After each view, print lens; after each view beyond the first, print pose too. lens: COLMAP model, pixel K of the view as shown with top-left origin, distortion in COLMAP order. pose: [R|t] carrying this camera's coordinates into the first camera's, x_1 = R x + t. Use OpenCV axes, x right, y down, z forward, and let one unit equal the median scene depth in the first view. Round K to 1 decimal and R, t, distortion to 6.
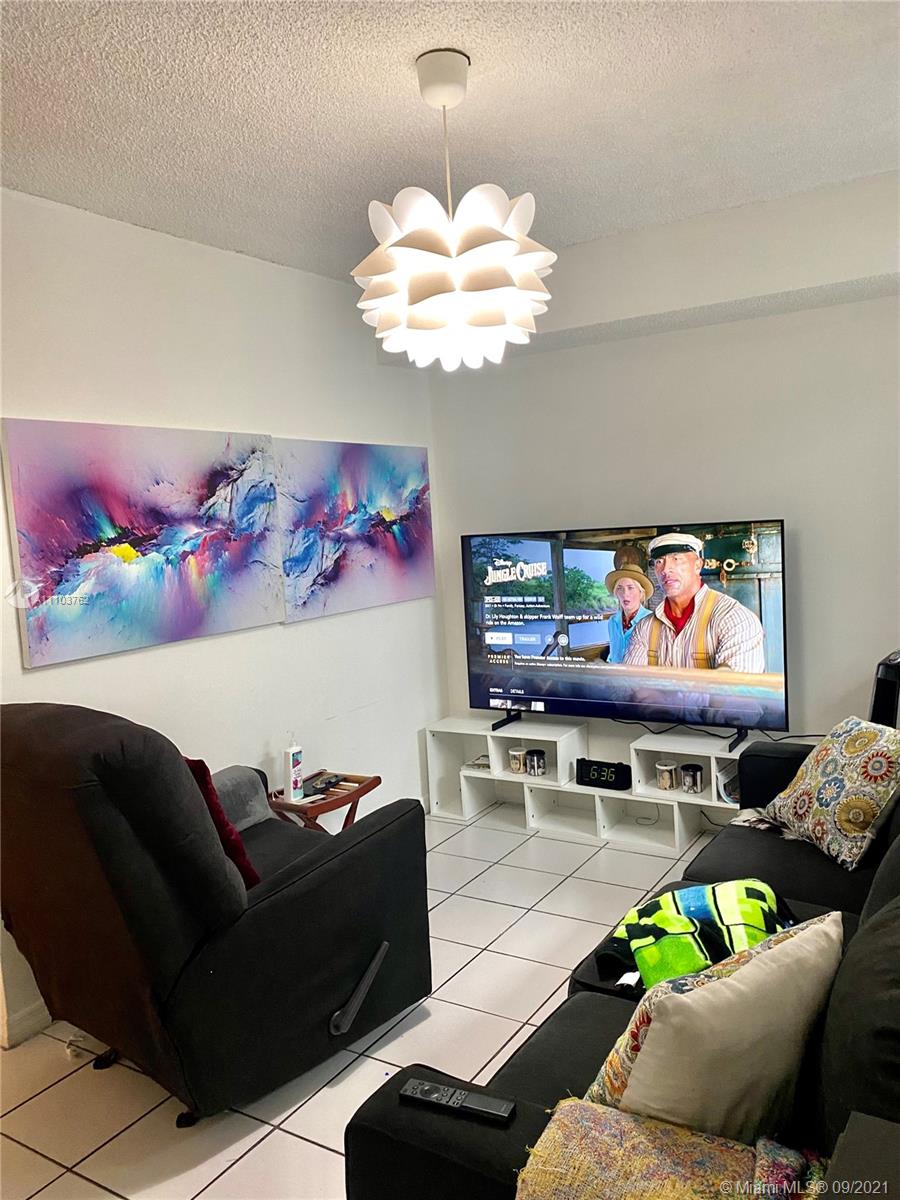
lens RADIAL K [[912.9, 0, 449.6], [0, 912.9, 595.6], [0, 0, 1]] dist [0.009162, -0.006266]
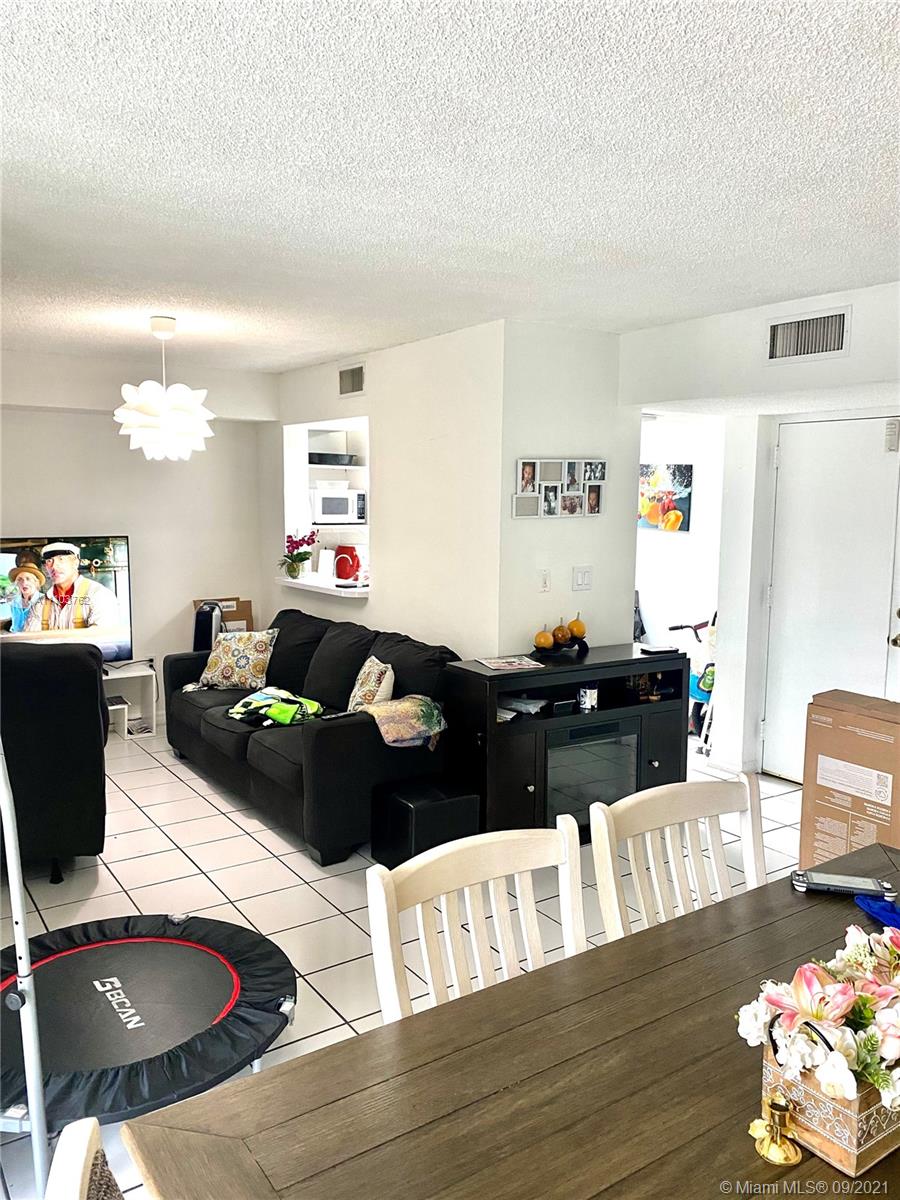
lens RADIAL K [[912.9, 0, 449.7], [0, 912.9, 600.9], [0, 0, 1]] dist [0.009162, -0.006266]
pose [[0.395223, -0.038290, 0.917787, -0.917315], [0.053012, 0.998416, 0.018826, 0.036140], [-0.917054, 0.041213, 0.396627, -0.216805]]
